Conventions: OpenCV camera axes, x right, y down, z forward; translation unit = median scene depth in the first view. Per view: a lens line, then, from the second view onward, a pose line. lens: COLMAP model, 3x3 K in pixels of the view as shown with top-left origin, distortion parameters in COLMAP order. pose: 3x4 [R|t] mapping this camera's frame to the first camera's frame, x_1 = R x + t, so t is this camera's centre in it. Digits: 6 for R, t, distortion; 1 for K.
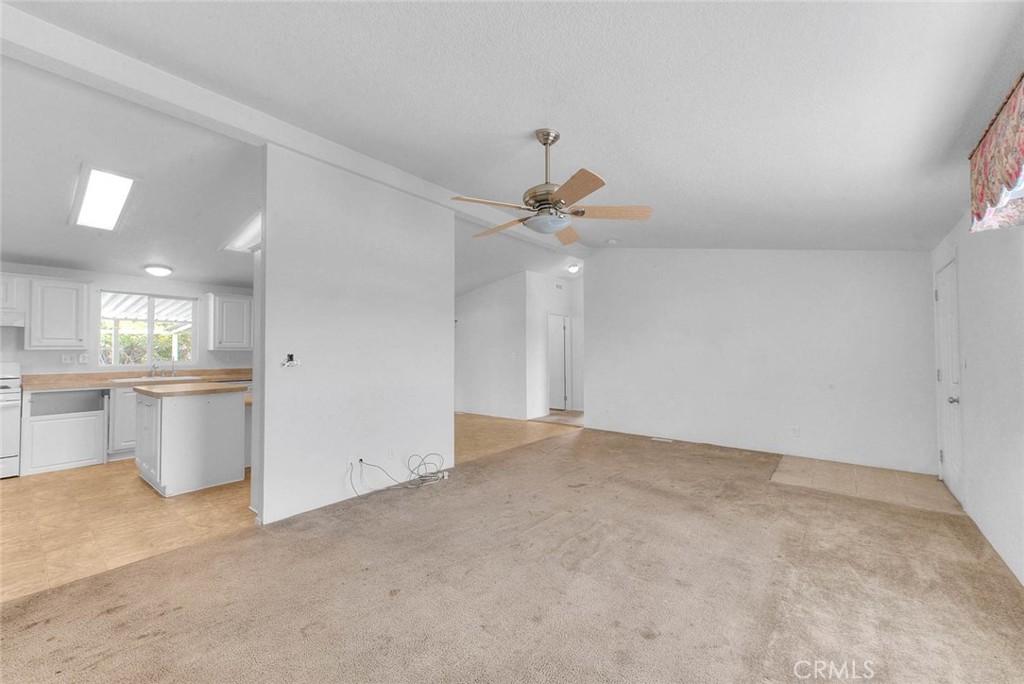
lens RADIAL K [[405.5, 0, 506.0], [0, 405.5, 343.1], [0, 0, 1]] dist [0.027563, -0.000767]
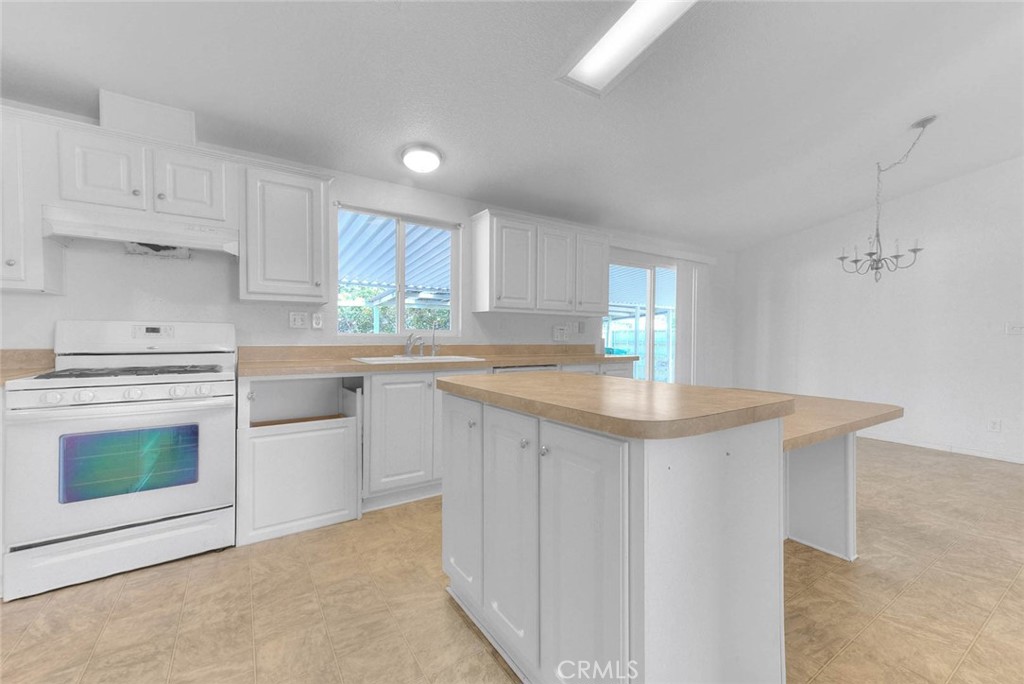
lens RADIAL K [[405.5, 0, 513.4], [0, 405.5, 340.7], [0, 0, 1]] dist [0.027563, -0.000767]
pose [[0.960854, 0.011588, -0.276812, -0.626967], [-0.003264, 0.999529, 0.030515, 0.048873], [0.277035, -0.028417, 0.960440, 0.557188]]
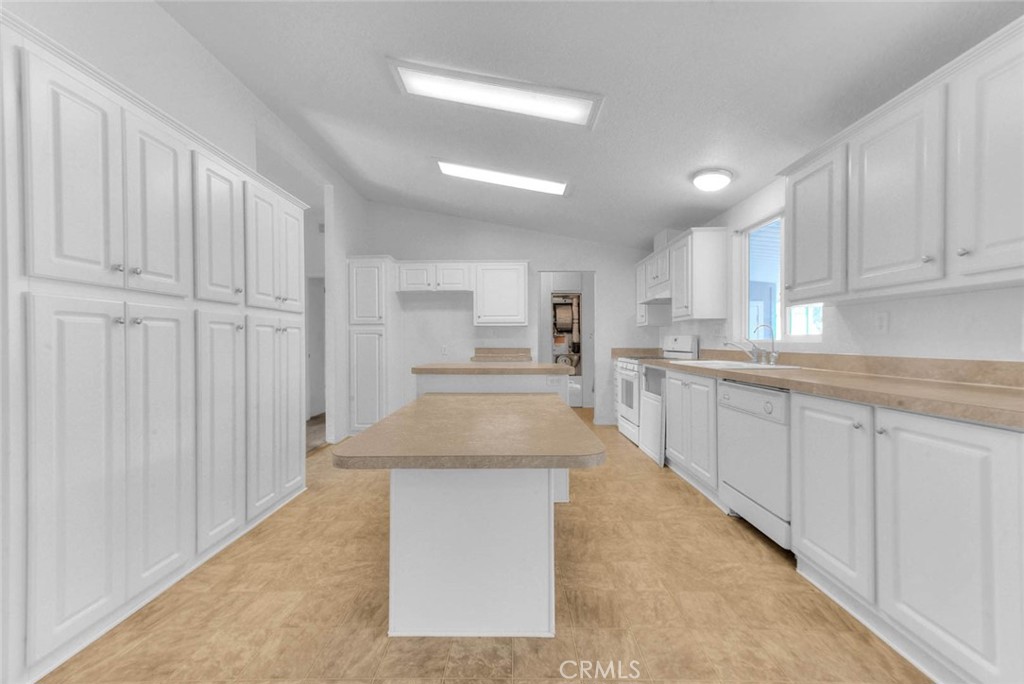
lens RADIAL K [[405.5, 0, 506.8], [0, 405.5, 342.9], [0, 0, 1]] dist [0.027563, -0.000767]
pose [[-0.772976, 0.004614, -0.634419, -0.264831], [0.016898, 0.999769, -0.013318, 0.064768], [0.634210, -0.021015, -0.772875, 1.374556]]
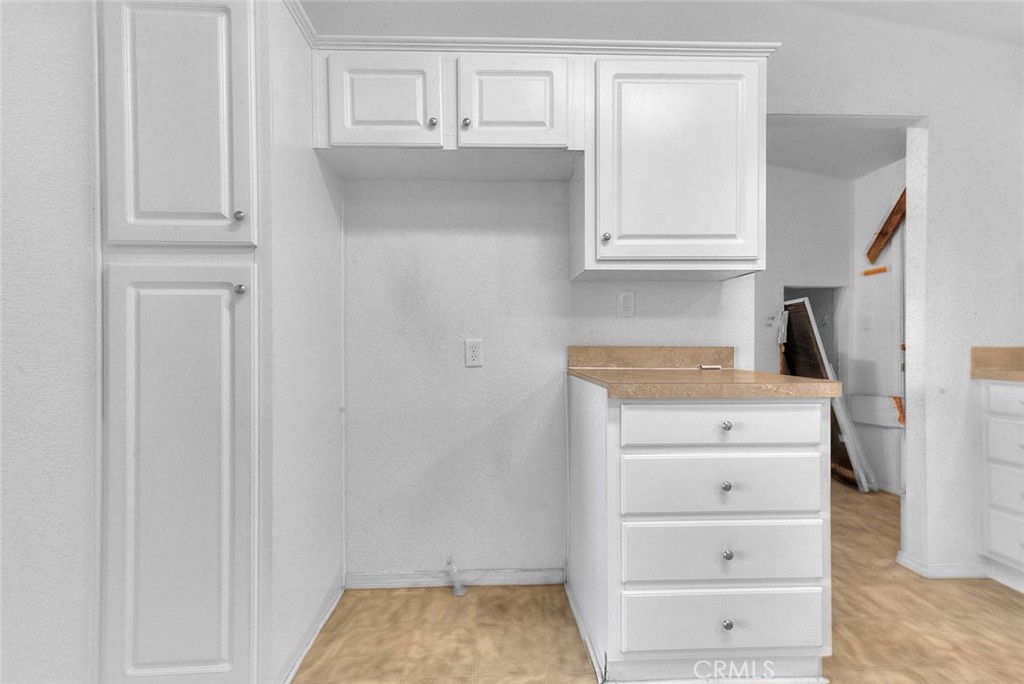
lens RADIAL K [[405.5, 0, 482.8], [0, 405.5, 351.1], [0, 0, 1]] dist [0.027563, -0.000767]
pose [[-0.745569, 0.012512, -0.666311, -0.593492], [0.018607, 0.999825, -0.002045, 0.066056], [0.666169, -0.013923, -0.745671, 0.701460]]
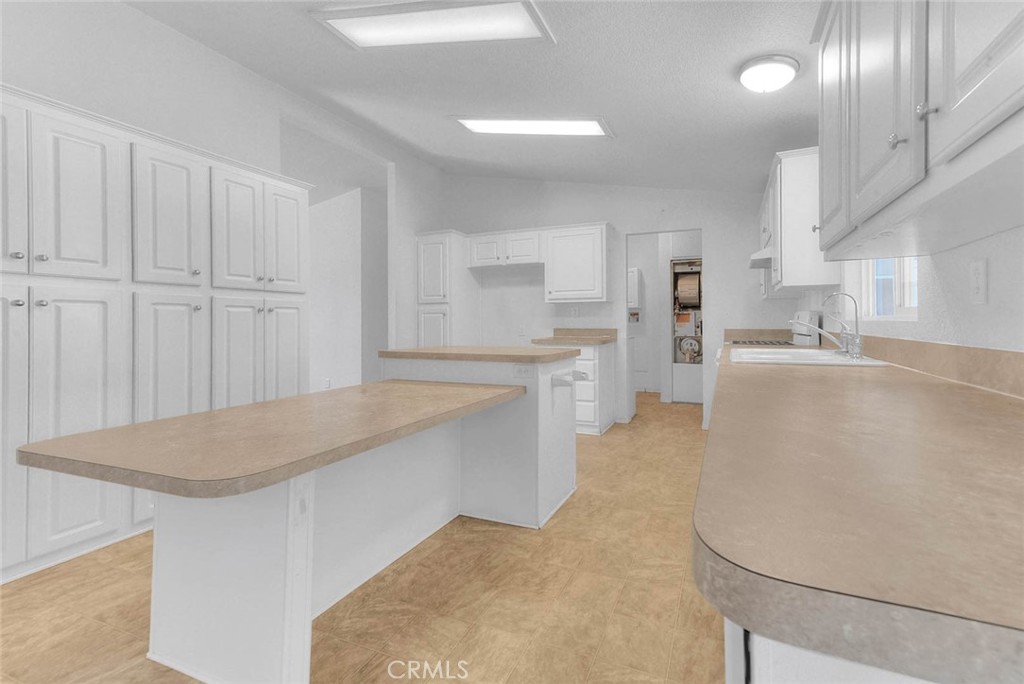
lens RADIAL K [[441.8, 0, 546.3], [0, 441.8, 319.3], [0, 0, 1]] dist [0.025303, -0.001001]
pose [[-0.951608, 0.005068, -0.307274, -0.558702], [0.014094, 0.999532, -0.027161, 0.068905], [0.306993, -0.030178, -0.951233, 1.448724]]
